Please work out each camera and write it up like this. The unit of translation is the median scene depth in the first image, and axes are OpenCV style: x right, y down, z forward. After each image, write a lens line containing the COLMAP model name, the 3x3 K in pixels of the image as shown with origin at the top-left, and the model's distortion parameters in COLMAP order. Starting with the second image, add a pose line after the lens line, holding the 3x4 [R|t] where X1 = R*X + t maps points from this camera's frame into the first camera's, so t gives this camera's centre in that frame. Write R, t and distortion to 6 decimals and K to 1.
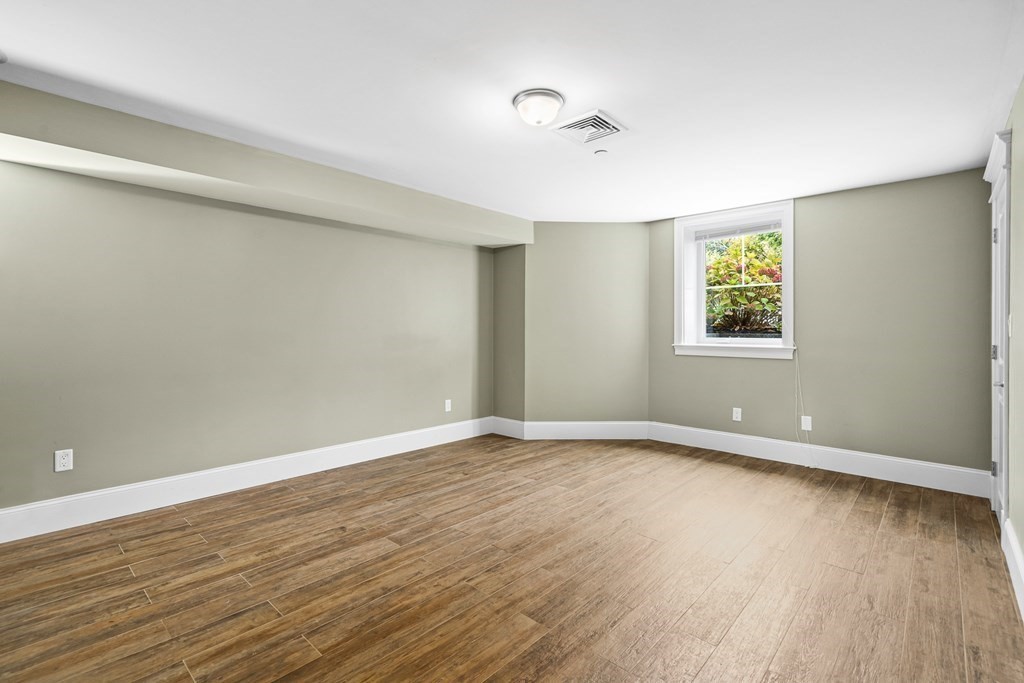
lens RADIAL K [[468.3, 0, 512.0], [0, 468.3, 341.5], [0, 0, 1]] dist [-0.003242, -0.000314]
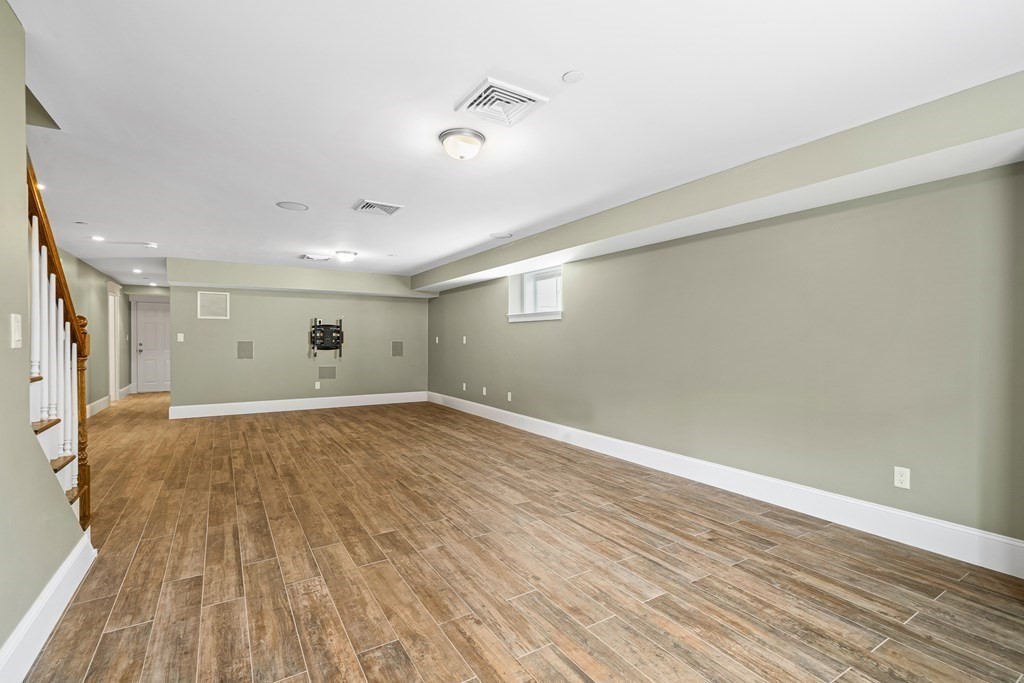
lens RADIAL K [[466.7, 0, 507.7], [0, 466.7, 344.0], [0, 0, 1]] dist [0.002796, 0.000282]
pose [[-0.270179, 0.004683, -0.962799, 0.788814], [-0.027422, 0.999545, 0.012557, -0.028248], [0.962420, 0.029795, -0.269928, 1.001006]]
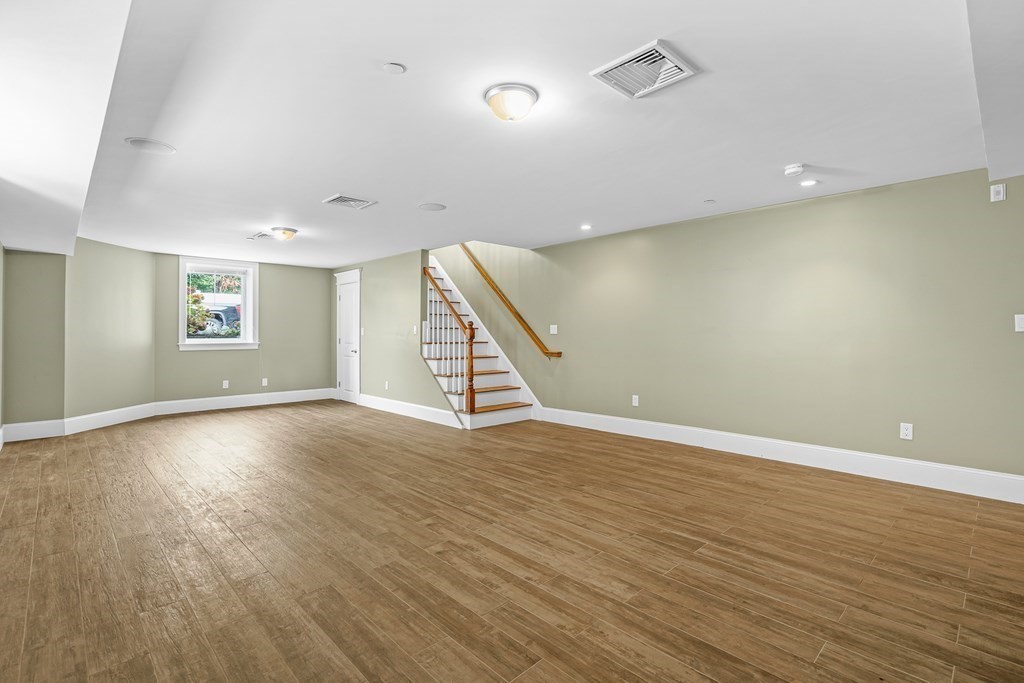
lens RADIAL K [[476.6, 0, 513.3], [0, 476.6, 333.6], [0, 0, 1]] dist [-0.002352, 0.000986]
pose [[0.060925, -0.003917, 0.998135, -1.509919], [0.026290, 0.999652, 0.002318, -0.000523], [-0.997796, 0.026100, 0.061007, -0.155308]]
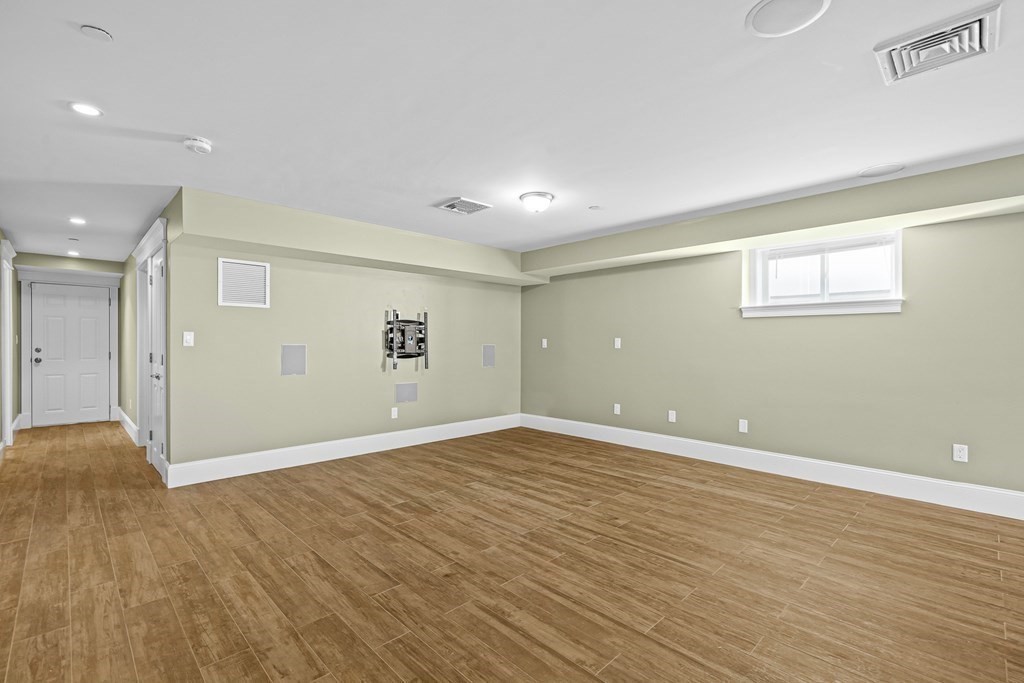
lens RADIAL K [[463.3, 0, 510.2], [0, 463.3, 342.7], [0, 0, 1]] dist [-0.002517, 0.000098]
pose [[-0.055853, -0.003061, -0.998434, 0.273163], [-0.027256, 0.999627, -0.001540, -0.002481], [0.998067, 0.027128, -0.055915, -0.111354]]
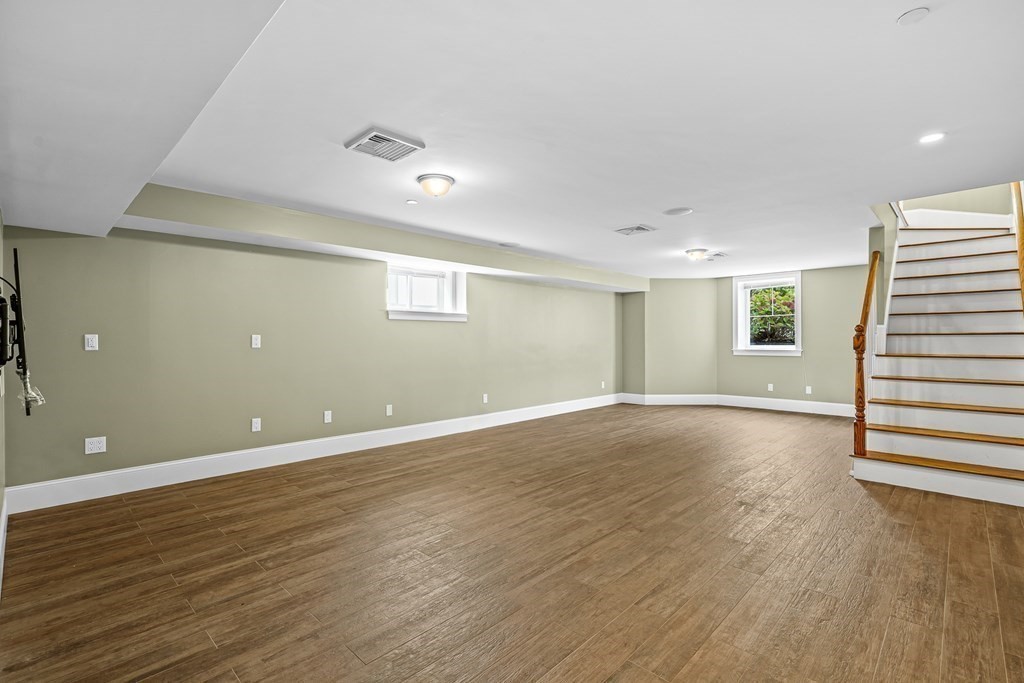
lens RADIAL K [[470.6, 0, 513.7], [0, 470.6, 344.2], [0, 0, 1]] dist [-0.005178, -0.000029]
pose [[0.999833, -0.005264, -0.017523, -0.637974], [0.004951, 0.999829, -0.017815, 0.021986], [0.017614, 0.017725, 0.999688, -1.111563]]
